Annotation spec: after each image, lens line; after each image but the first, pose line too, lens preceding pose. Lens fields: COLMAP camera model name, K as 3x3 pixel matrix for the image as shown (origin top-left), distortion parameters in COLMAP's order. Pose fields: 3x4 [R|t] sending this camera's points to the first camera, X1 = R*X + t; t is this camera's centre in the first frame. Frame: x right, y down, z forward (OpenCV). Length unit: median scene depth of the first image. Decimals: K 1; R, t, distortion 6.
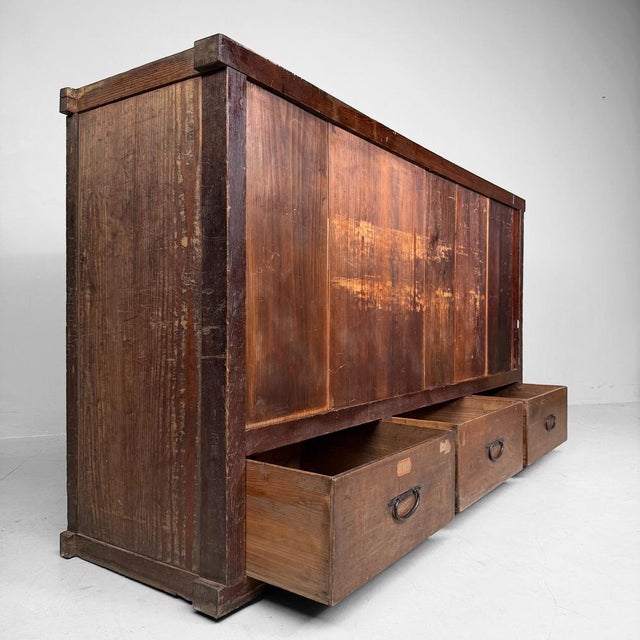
lens RADIAL K [[590.6, 0, 320.0], [0, 590.6, 320.0], [0, 0, 1]] dist [0.151314, -0.292770]
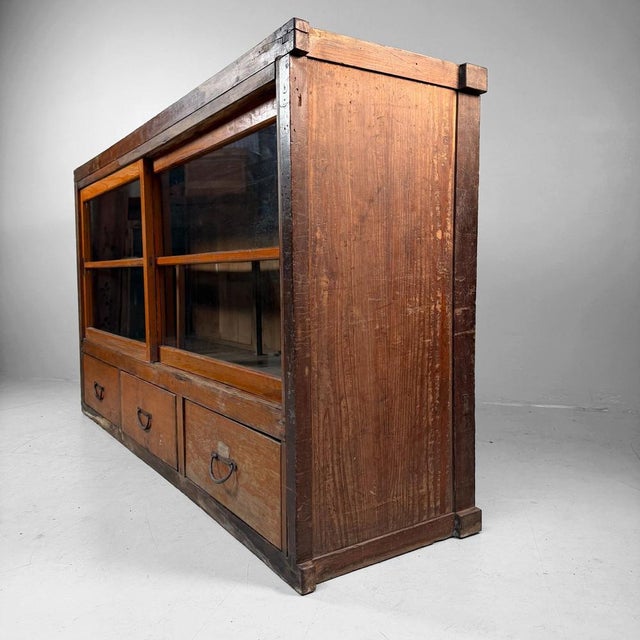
lens RADIAL K [[590.6, 0, 320.0], [0, 590.6, 320.0], [0, 0, 1]] dist [0.151314, -0.292770]
pose [[0.378463, -0.083859, 0.921810, -1.343738], [0.018289, 0.996371, 0.083133, -0.067148], [-0.925436, -0.014603, 0.378624, 0.769411]]
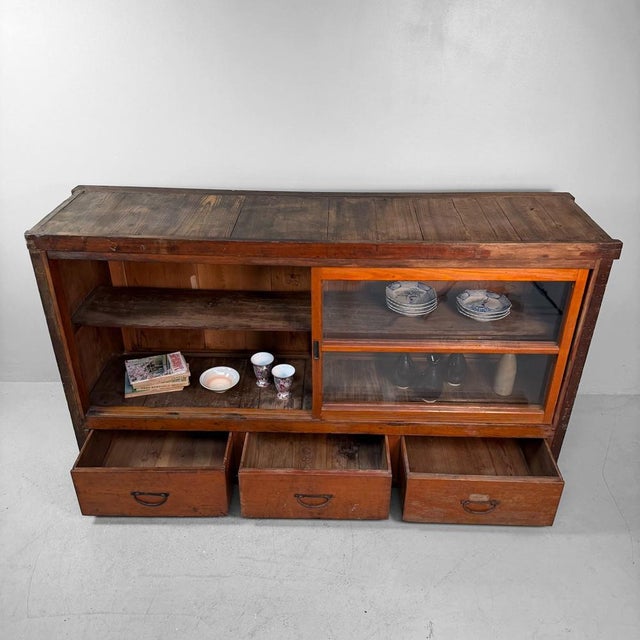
lens RADIAL K [[590.6, 0, 320.0], [0, 590.6, 320.0], [0, 0, 1]] dist [0.151314, -0.292770]
pose [[-0.540603, -0.427278, 0.724695, -1.285577], [-0.003578, 0.862581, 0.505906, -1.037359], [-0.841271, 0.270901, -0.467842, 2.558683]]
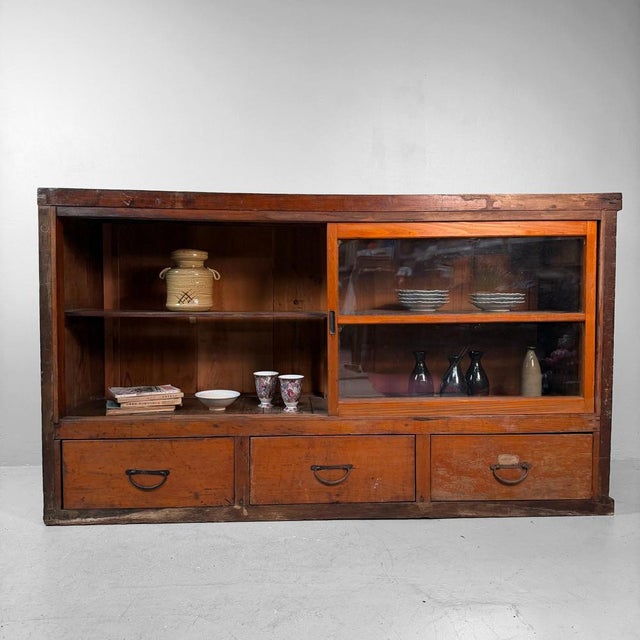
lens RADIAL K [[590.6, 0, 320.0], [0, 590.6, 320.0], [0, 0, 1]] dist [0.151314, -0.292770]
pose [[-0.605846, -0.039495, 0.794601, -1.319142], [0.000866, 0.998734, 0.050301, -0.176311], [-0.795582, 0.031163, -0.605044, 2.779821]]
